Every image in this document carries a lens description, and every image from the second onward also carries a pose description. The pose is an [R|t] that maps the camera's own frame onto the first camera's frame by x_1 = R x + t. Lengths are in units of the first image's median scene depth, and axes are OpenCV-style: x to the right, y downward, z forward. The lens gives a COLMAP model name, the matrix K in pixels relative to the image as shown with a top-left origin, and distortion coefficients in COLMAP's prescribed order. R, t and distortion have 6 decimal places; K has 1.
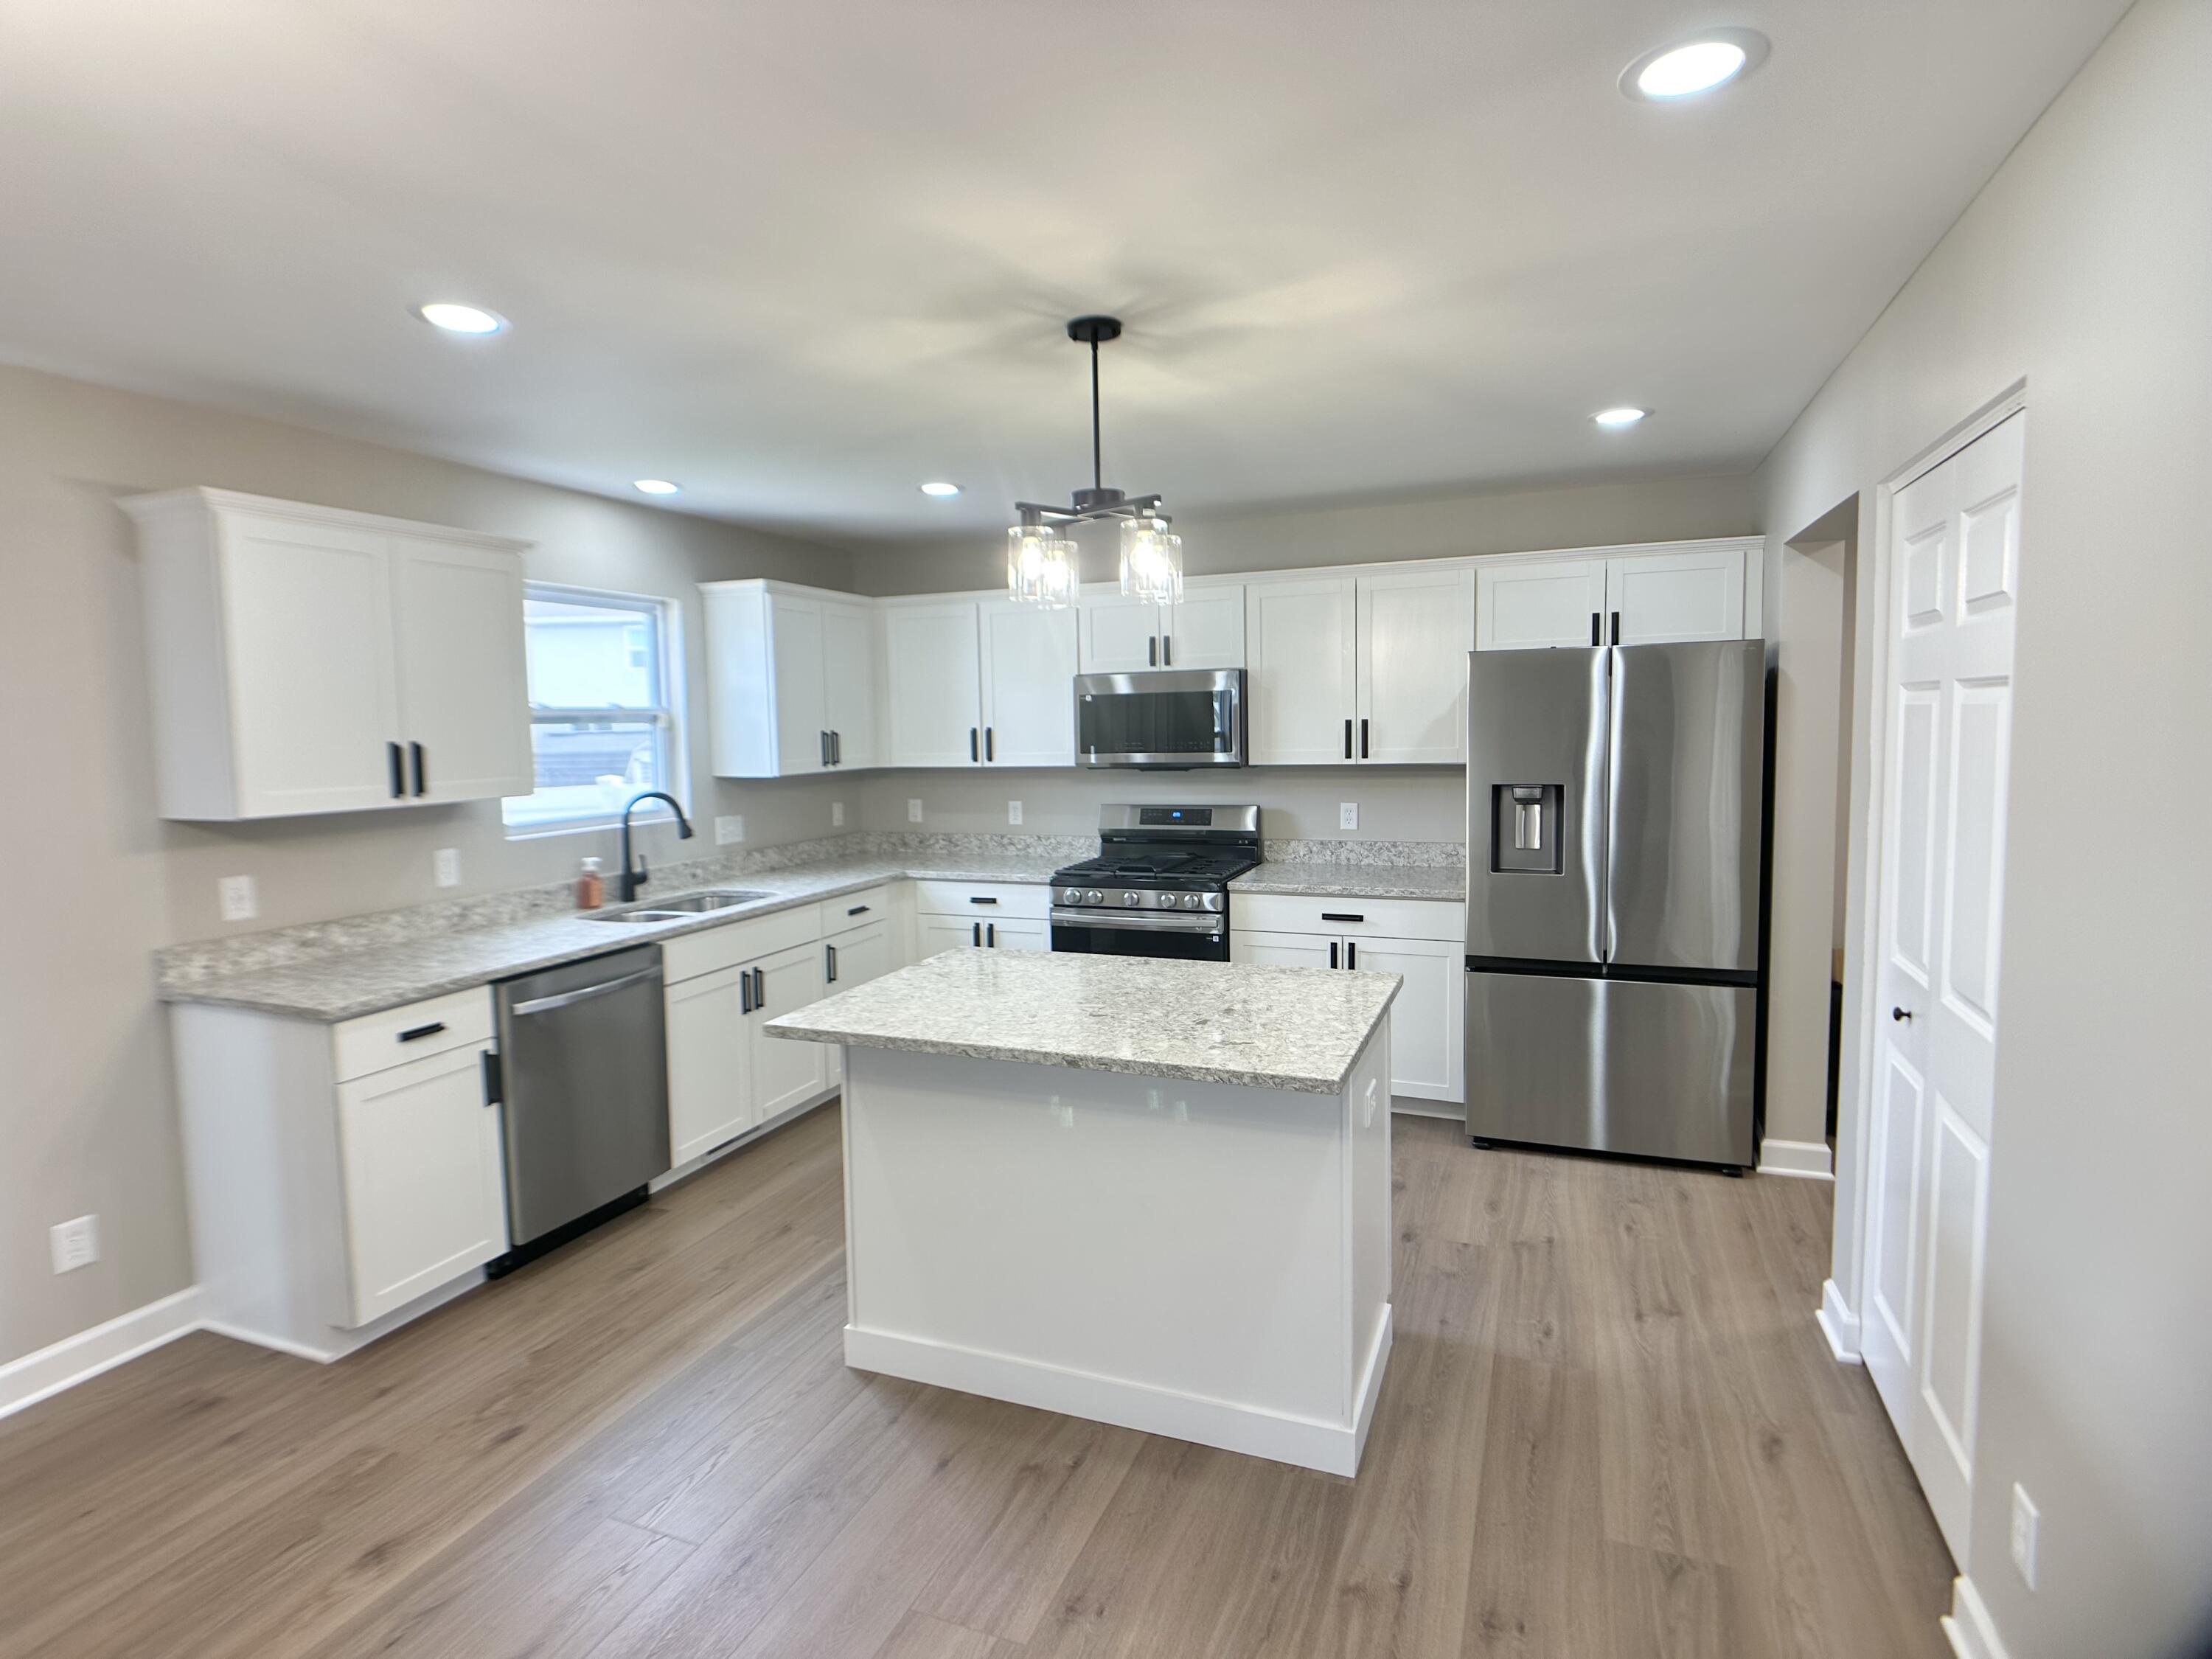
lens RADIAL K [[1161.2, 0, 1097.2], [0, 1161.2, 817.6], [0, 0, 1]] dist [-0.005091, 0.004192]
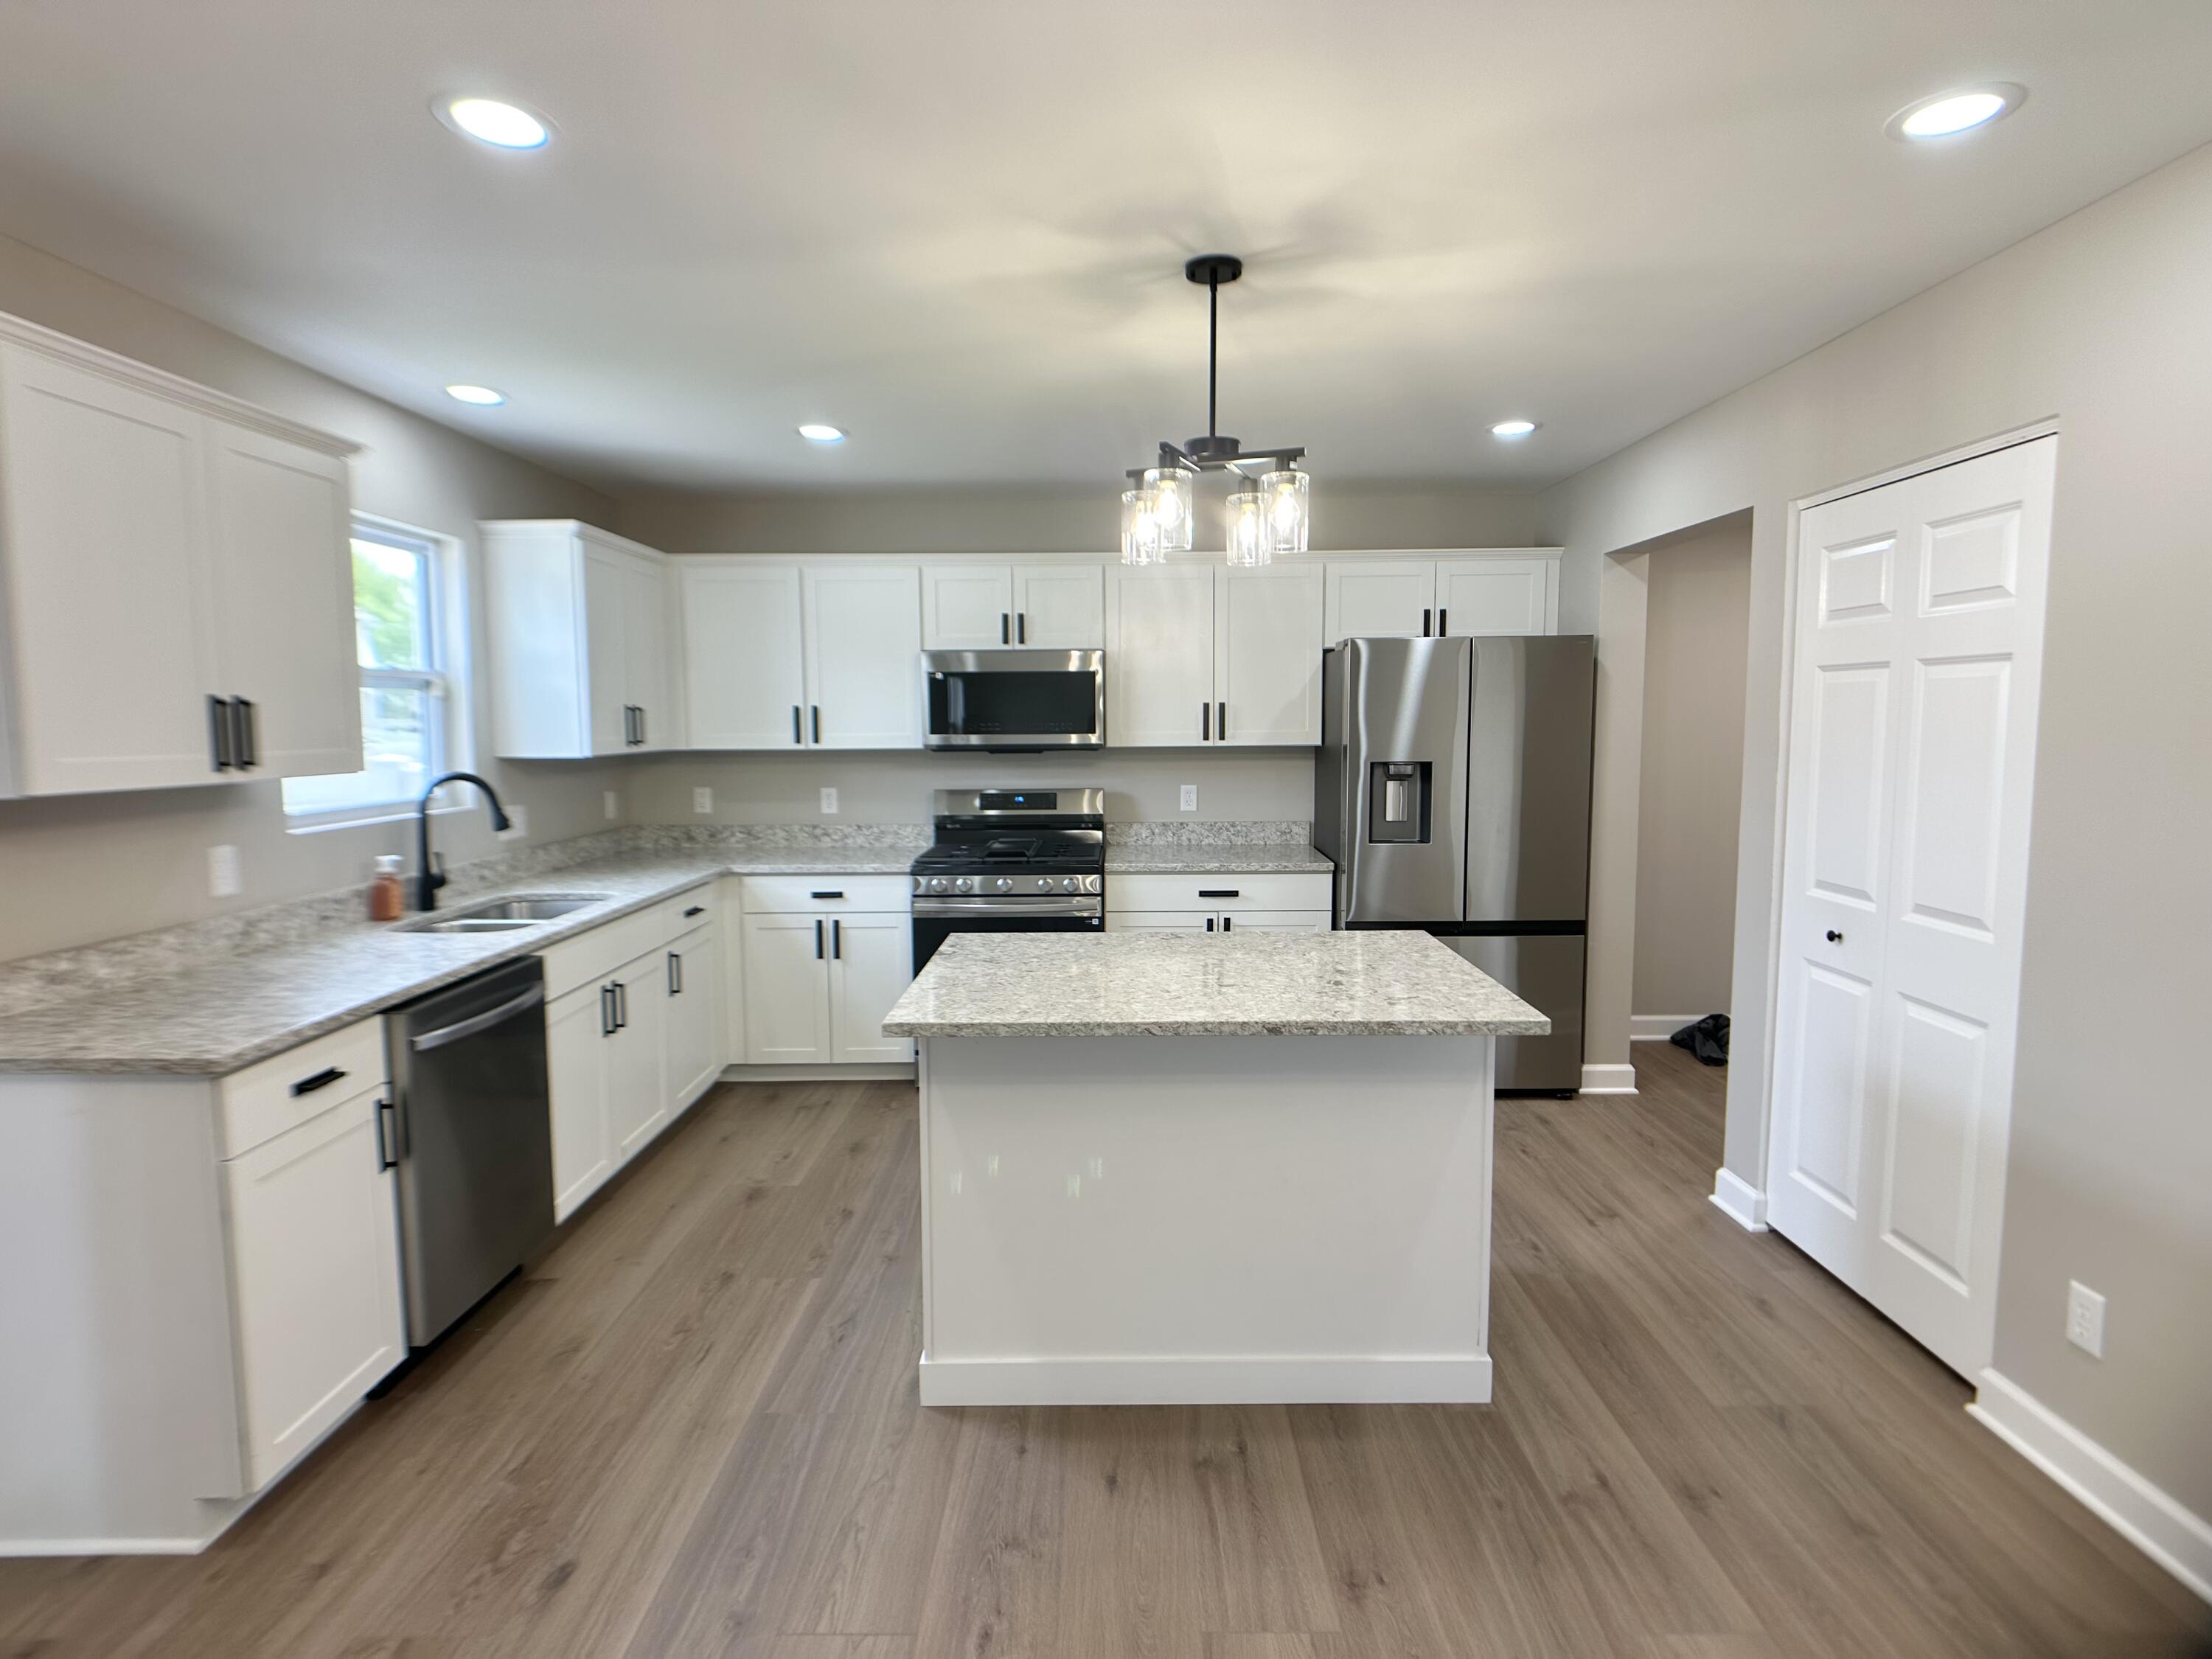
lens RADIAL K [[1161.2, 0, 1105.1], [0, 1161.2, 831.7], [0, 0, 1]] dist [-0.005091, 0.004192]
pose [[0.928860, -0.021792, 0.369789, -0.368582], [0.018762, 0.999754, 0.011790, 0.024214], [-0.369956, -0.004014, 0.929041, 0.116745]]
